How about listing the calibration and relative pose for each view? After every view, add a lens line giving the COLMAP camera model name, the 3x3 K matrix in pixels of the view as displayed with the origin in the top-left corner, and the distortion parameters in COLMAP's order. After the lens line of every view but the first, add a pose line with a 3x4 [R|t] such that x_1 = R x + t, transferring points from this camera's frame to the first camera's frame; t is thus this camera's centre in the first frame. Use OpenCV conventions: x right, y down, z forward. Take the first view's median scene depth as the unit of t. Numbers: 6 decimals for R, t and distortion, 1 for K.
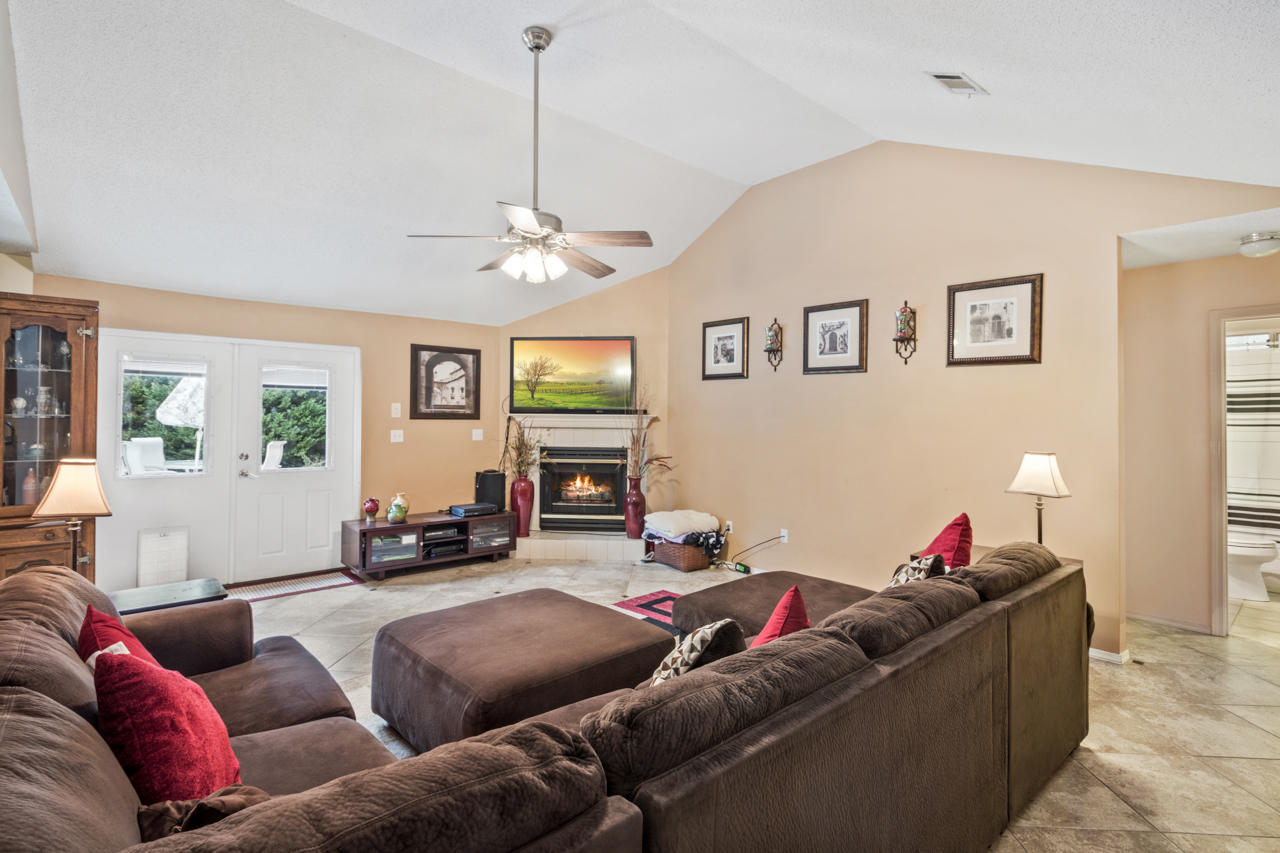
lens RADIAL K [[597.0, 0, 640.0], [0, 597.0, 426.5], [0, 0, 1]] dist [-0.001036, -0.000029]
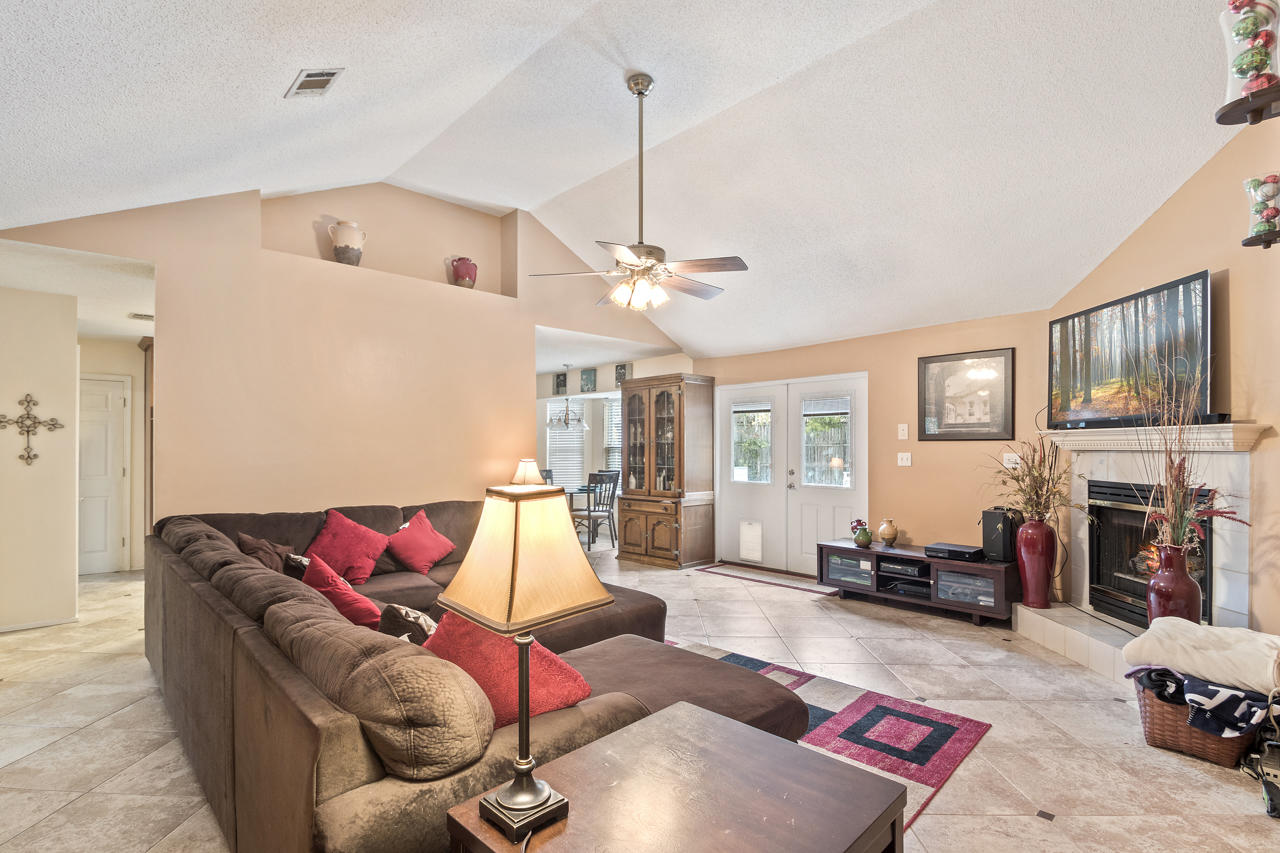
lens RADIAL K [[604.6, 0, 626.5], [0, 604.6, 454.0], [0, 0, 1]] dist [0.025592, -0.026561]
pose [[0.044564, 0.003734, -0.999000, 0.541542], [-0.012269, 0.999920, 0.003190, 0.010708], [0.998931, 0.012114, 0.044606, 0.540519]]
